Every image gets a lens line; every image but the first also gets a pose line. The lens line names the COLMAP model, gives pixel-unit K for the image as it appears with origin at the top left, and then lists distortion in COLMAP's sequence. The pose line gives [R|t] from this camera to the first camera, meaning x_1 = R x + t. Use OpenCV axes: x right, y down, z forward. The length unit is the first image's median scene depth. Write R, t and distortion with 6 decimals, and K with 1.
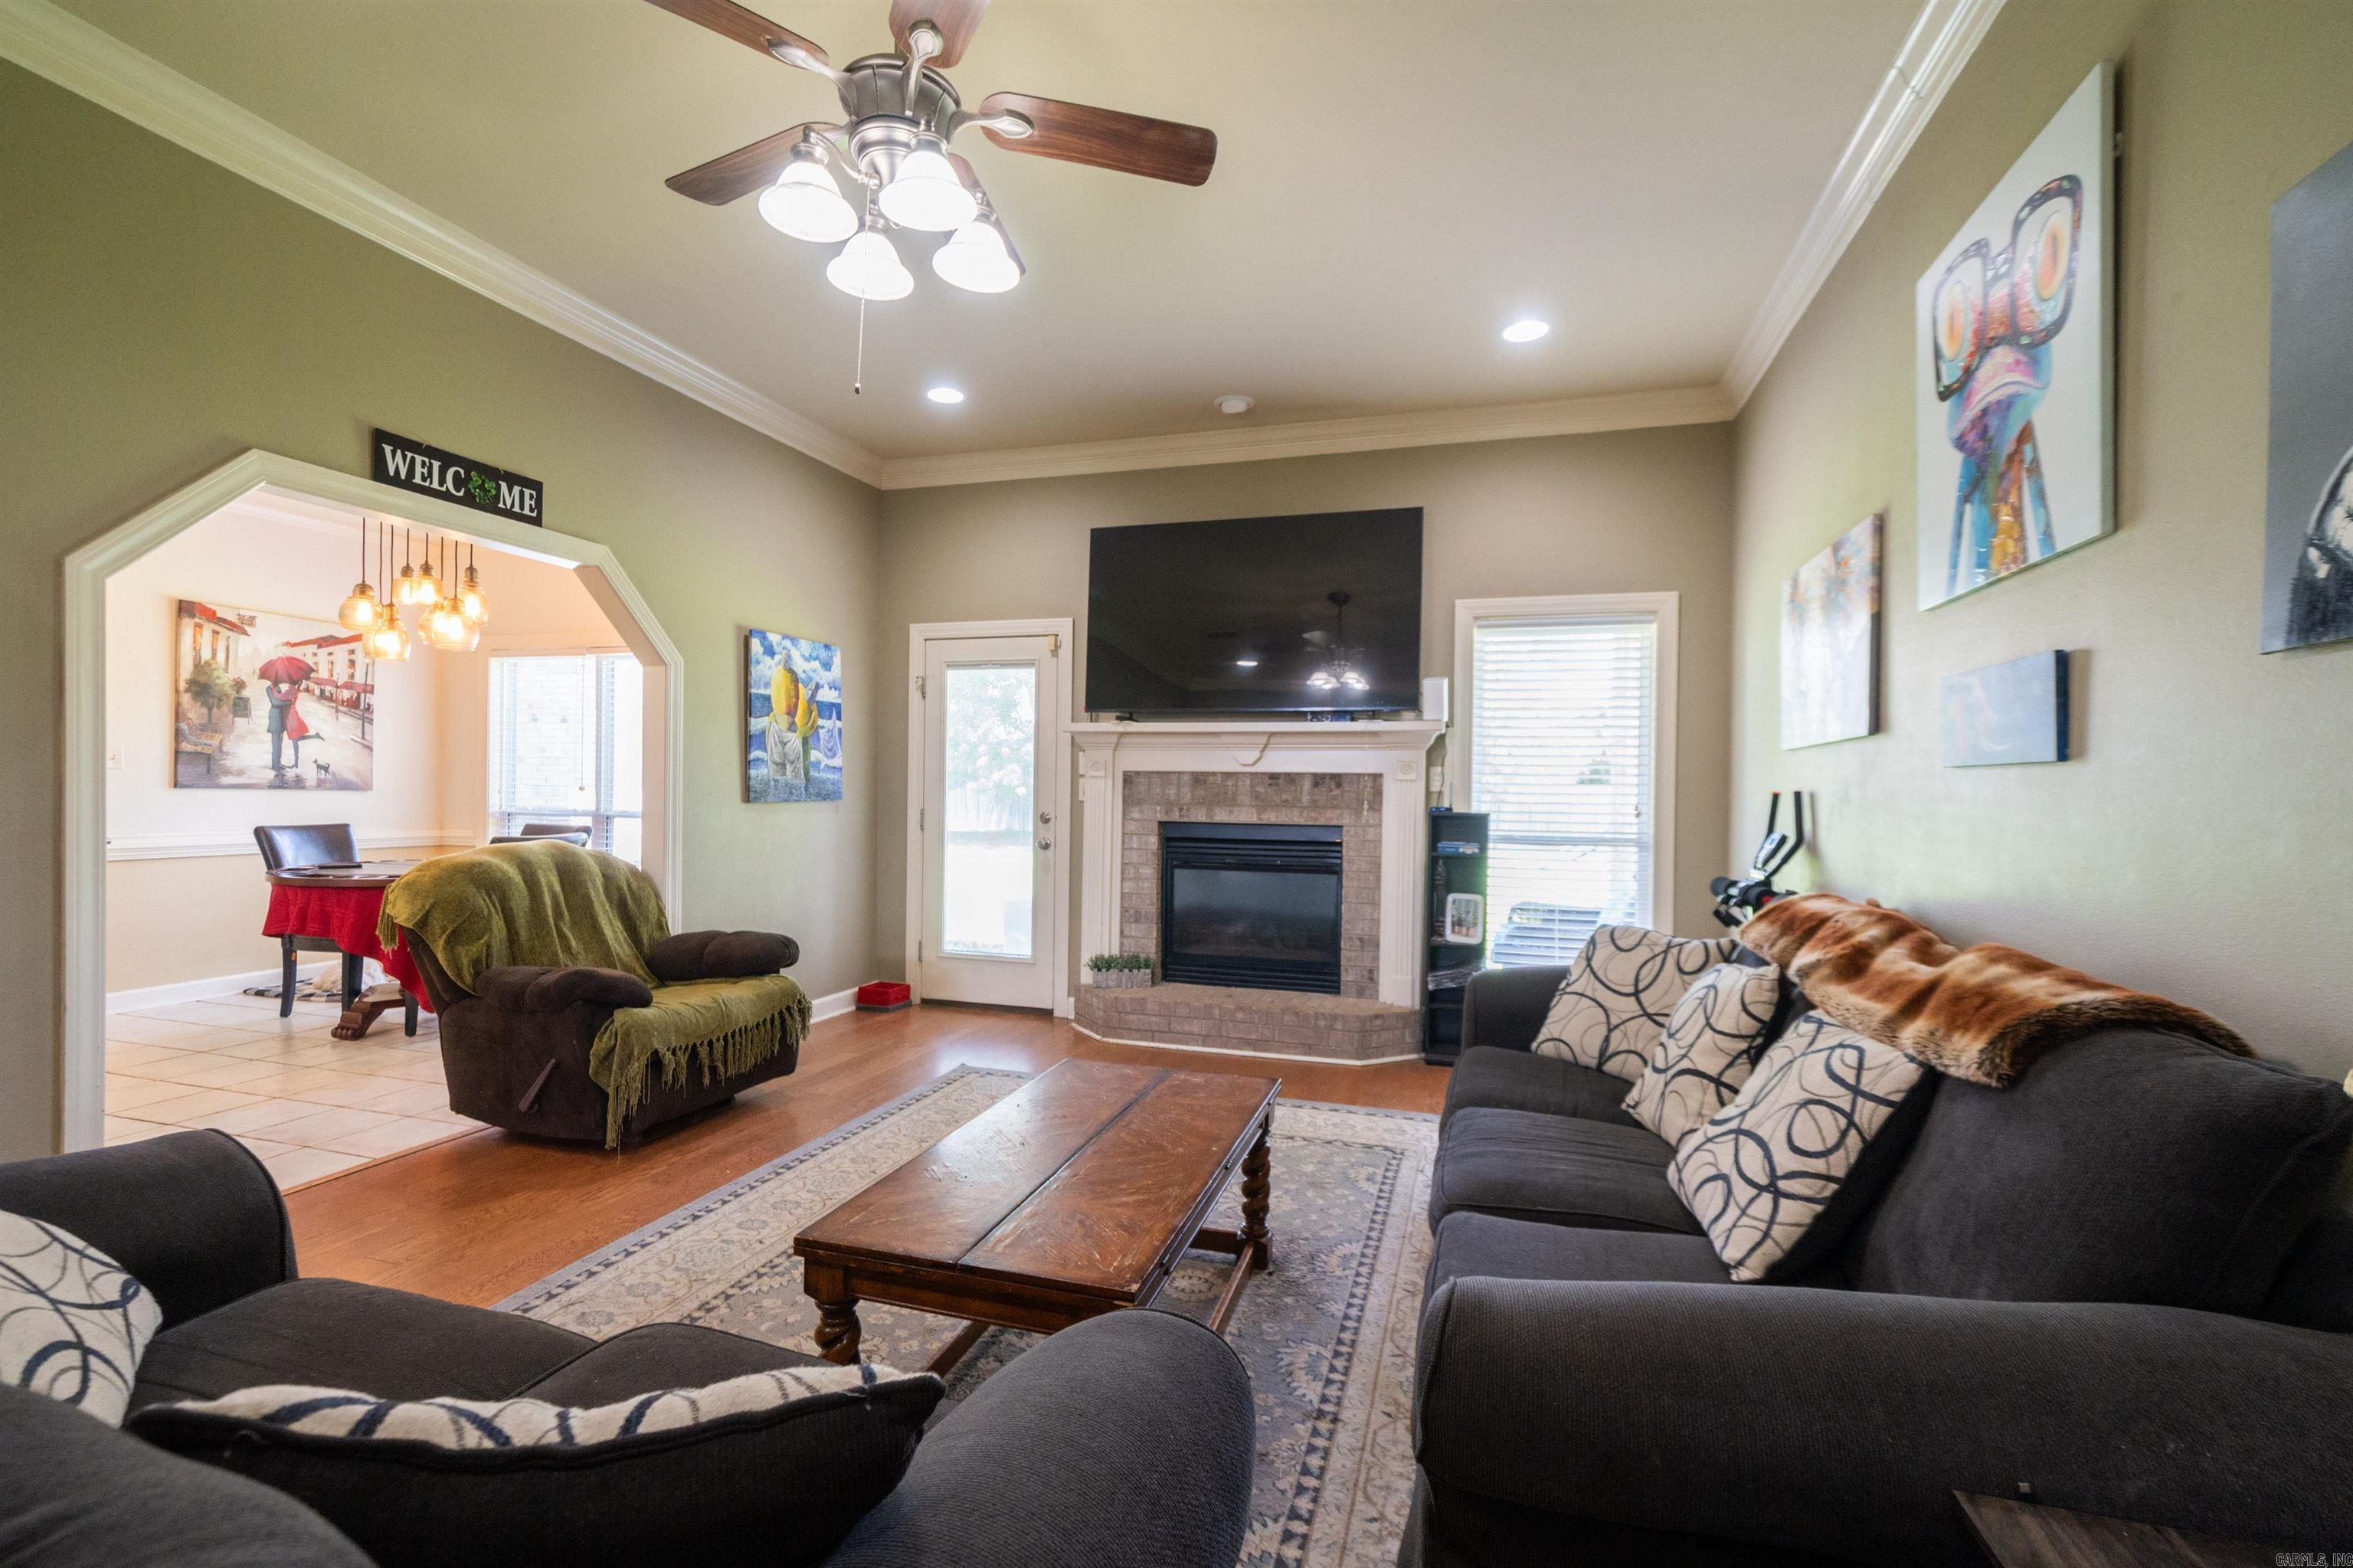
lens RADIAL K [[1051.5, 0, 1175.8], [0, 1051.5, 802.2], [0, 0, 1]] dist [0.002490, 0.000569]
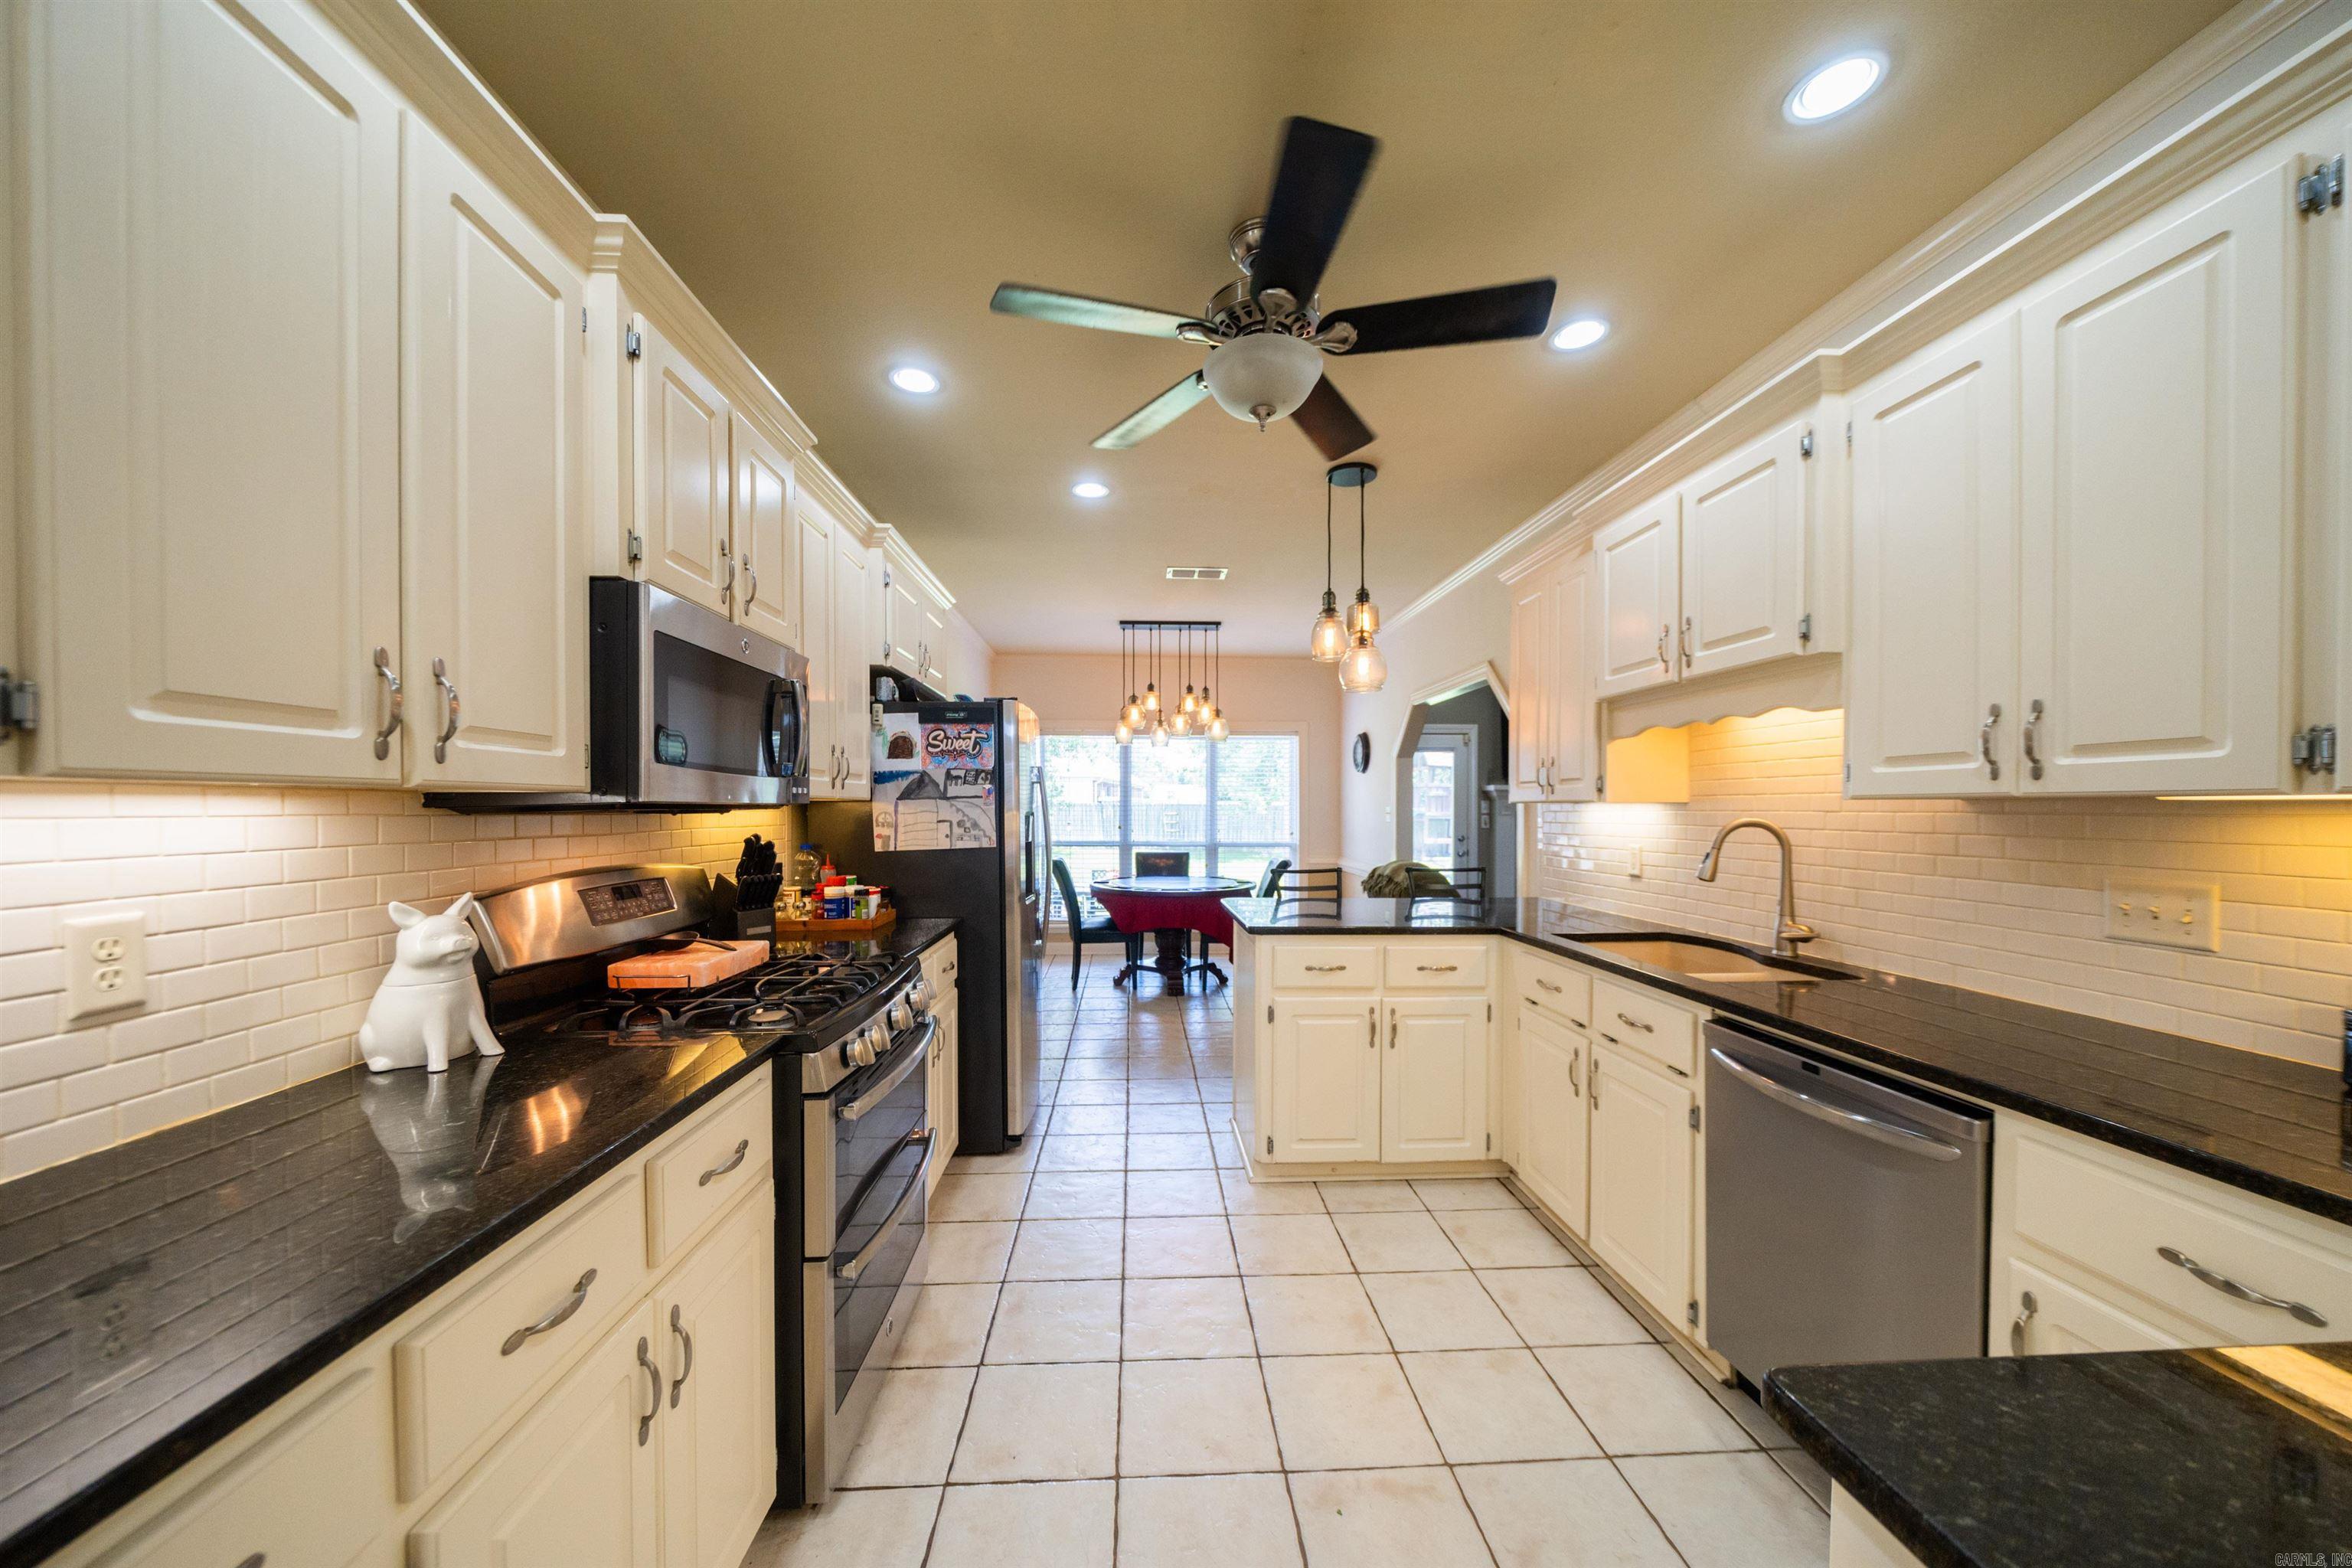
lens RADIAL K [[797.7, 0, 1175.6], [0, 797.7, 825.4], [0, 0, 1]] dist [-0.005457, -0.000017]
pose [[0.939083, -0.022915, 0.342925, -1.087182], [0.019032, 0.999711, 0.014683, -0.037608], [-0.343163, -0.007262, 0.939248, -0.087089]]
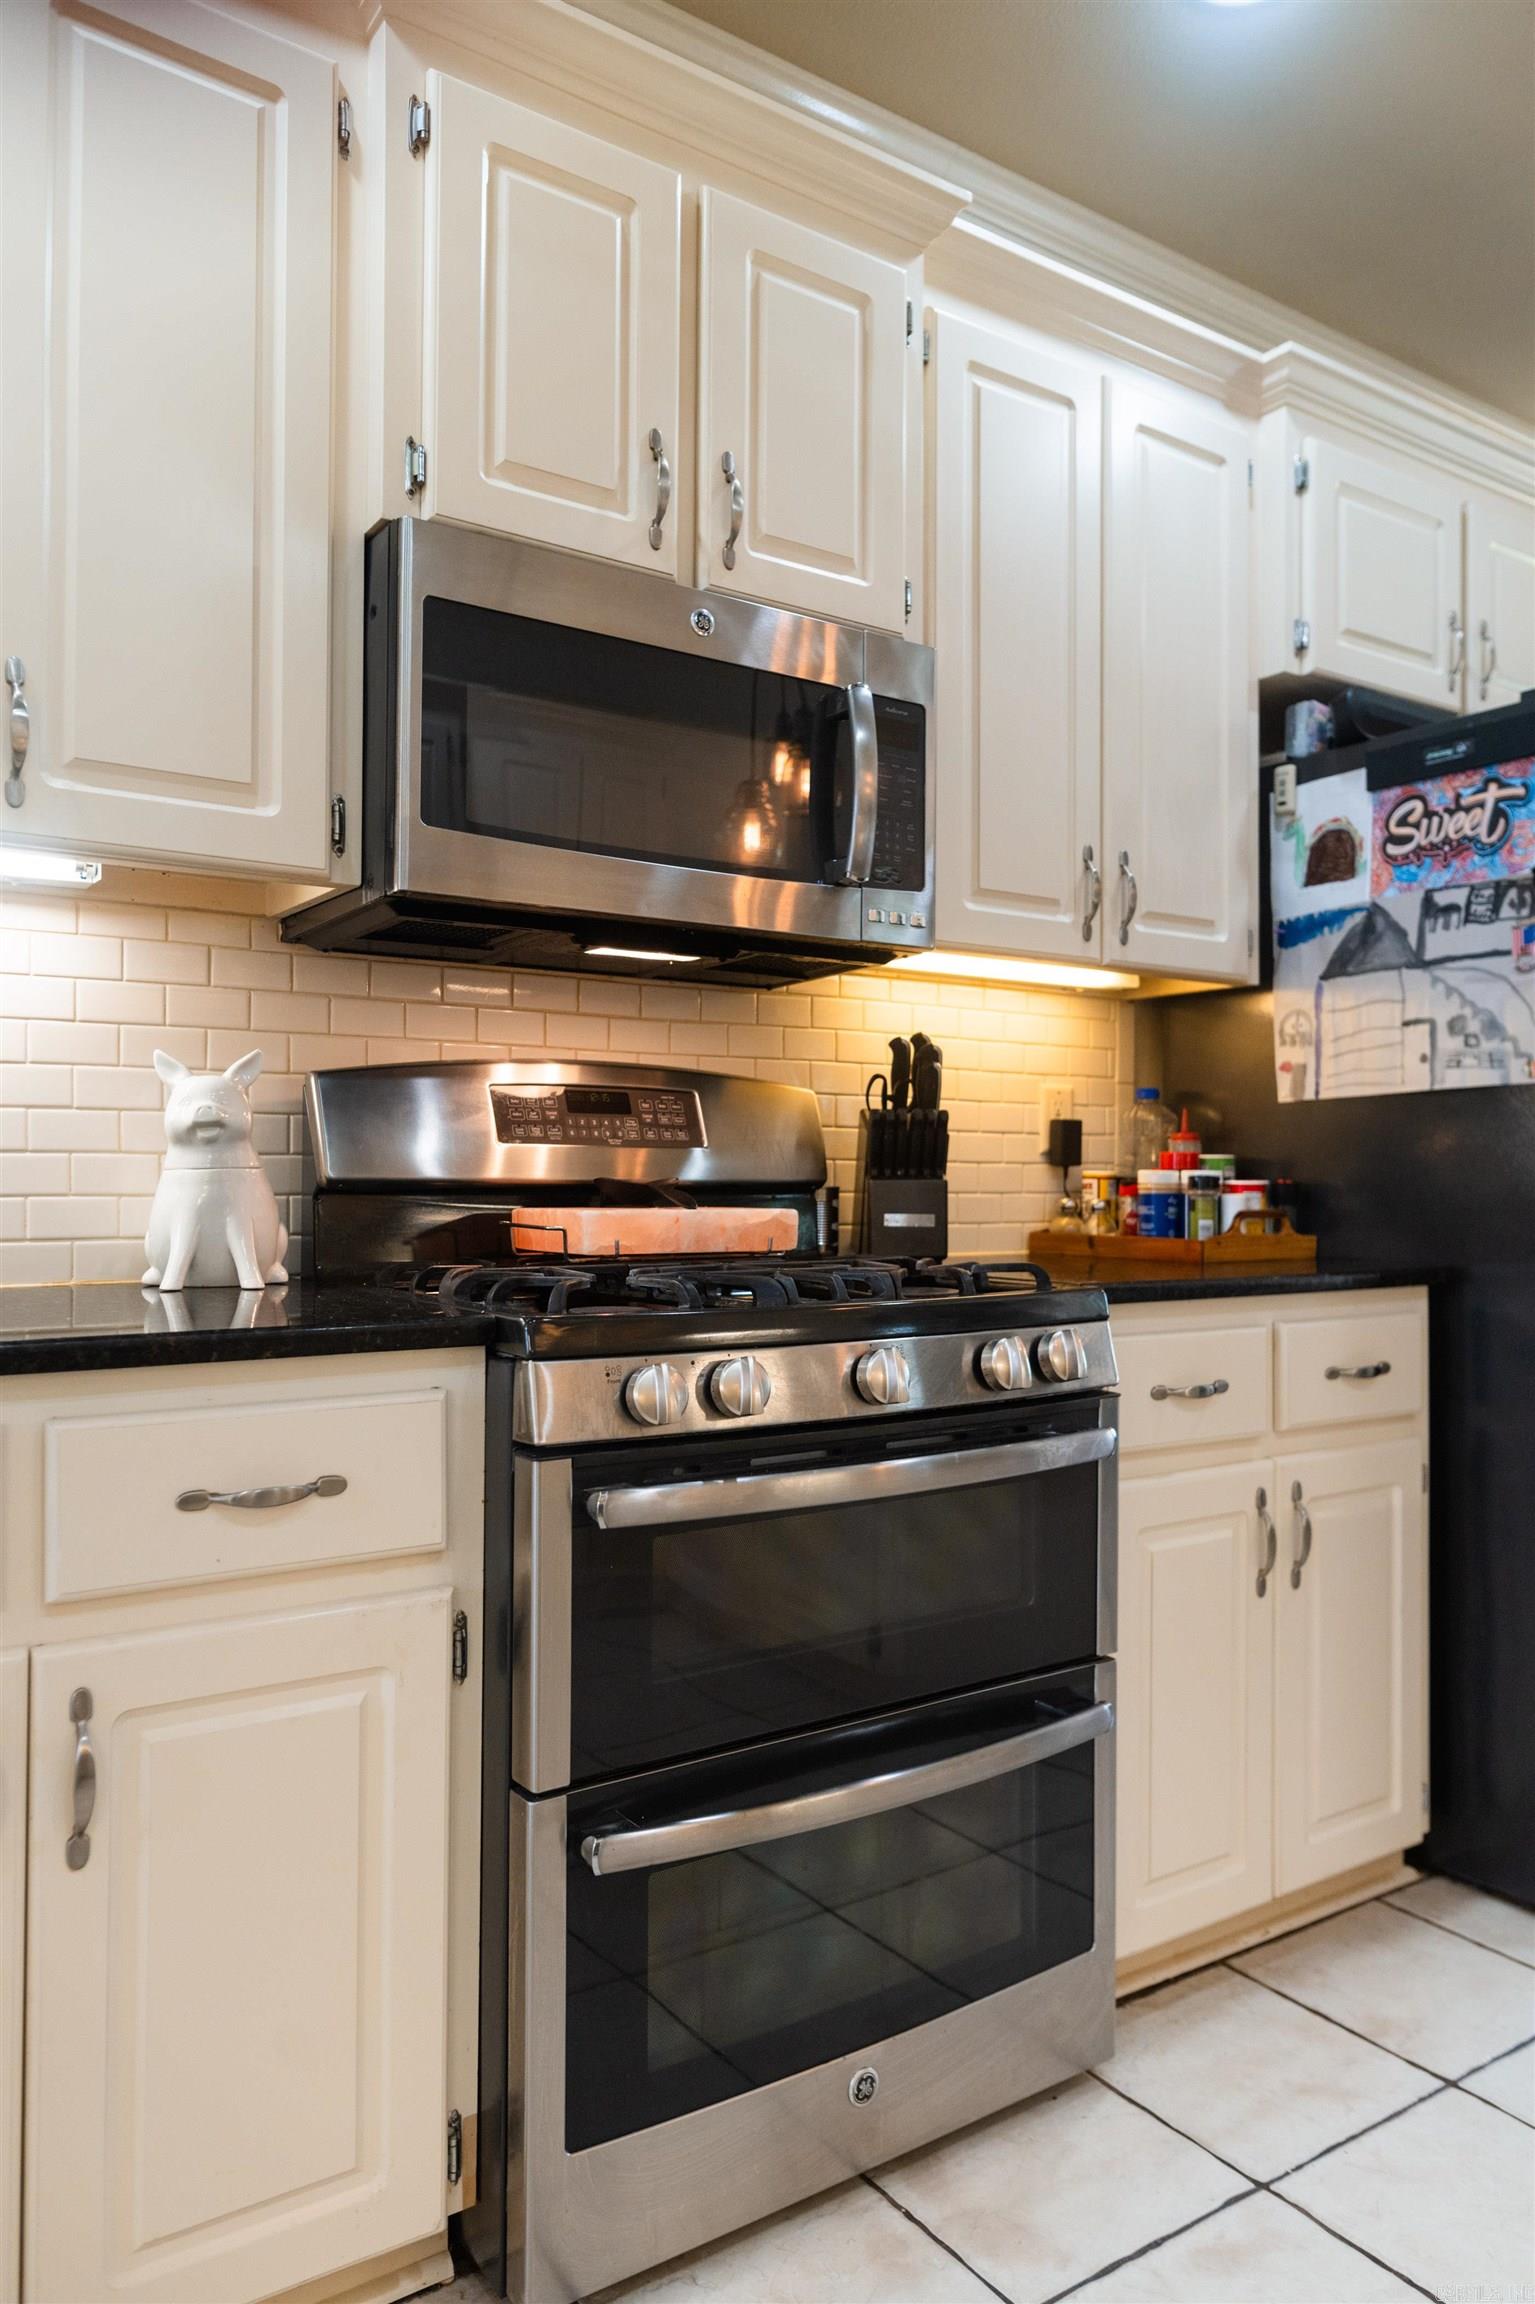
lens RADIAL K [[1598.6, 0, 755.5], [0, 1598.6, 1154.8], [0, 0, 1]] dist [-0.000193, 0.004928]
pose [[0.784022, -0.016978, -0.620501, -0.913534], [-0.002166, 0.999545, -0.030087, 0.016548], [0.620730, 0.024933, 0.783628, 0.025696]]
